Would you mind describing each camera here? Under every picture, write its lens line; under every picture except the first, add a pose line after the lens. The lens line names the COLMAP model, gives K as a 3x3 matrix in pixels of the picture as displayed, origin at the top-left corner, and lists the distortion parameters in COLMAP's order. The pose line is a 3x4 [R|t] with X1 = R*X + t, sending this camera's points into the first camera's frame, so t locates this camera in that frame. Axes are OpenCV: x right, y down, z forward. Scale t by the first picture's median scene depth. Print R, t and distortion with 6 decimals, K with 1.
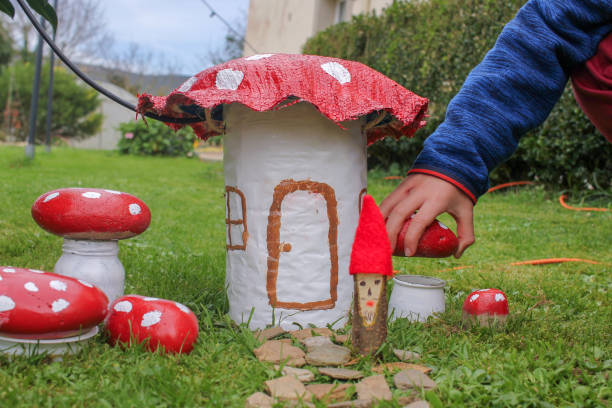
lens RADIAL K [[901.1, 0, 336.0], [0, 901.1, 204.4], [0, 0, 1]] dist [-0.122016, 0.000000]
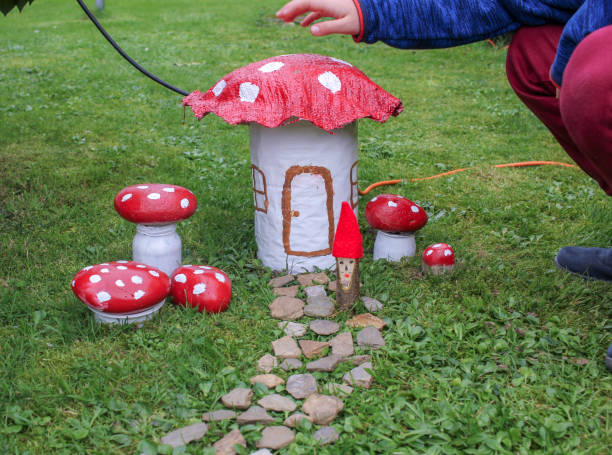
lens RADIAL K [[909.8, 0, 305.4], [0, 909.8, 227.3], [0, 0, 1]] dist [-0.133594, 0.000000]
pose [[0.992875, 0.006660, -0.118978, 0.125409], [0.030617, 0.950663, 0.308711, -0.361826], [0.115164, -0.310154, 0.943685, -0.320622]]
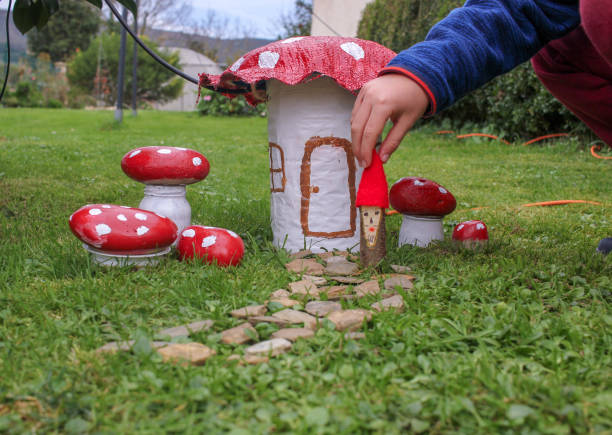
lens RADIAL K [[901.2, 0, 302.8], [0, 901.2, 217.6], [0, 0, 1]] dist [-0.123307, 0.000000]
pose [[0.991302, -0.009499, -0.131265, 0.095731], [0.017879, 0.997865, 0.062808, 0.006766], [0.130388, -0.064608, 0.989356, -0.277779]]
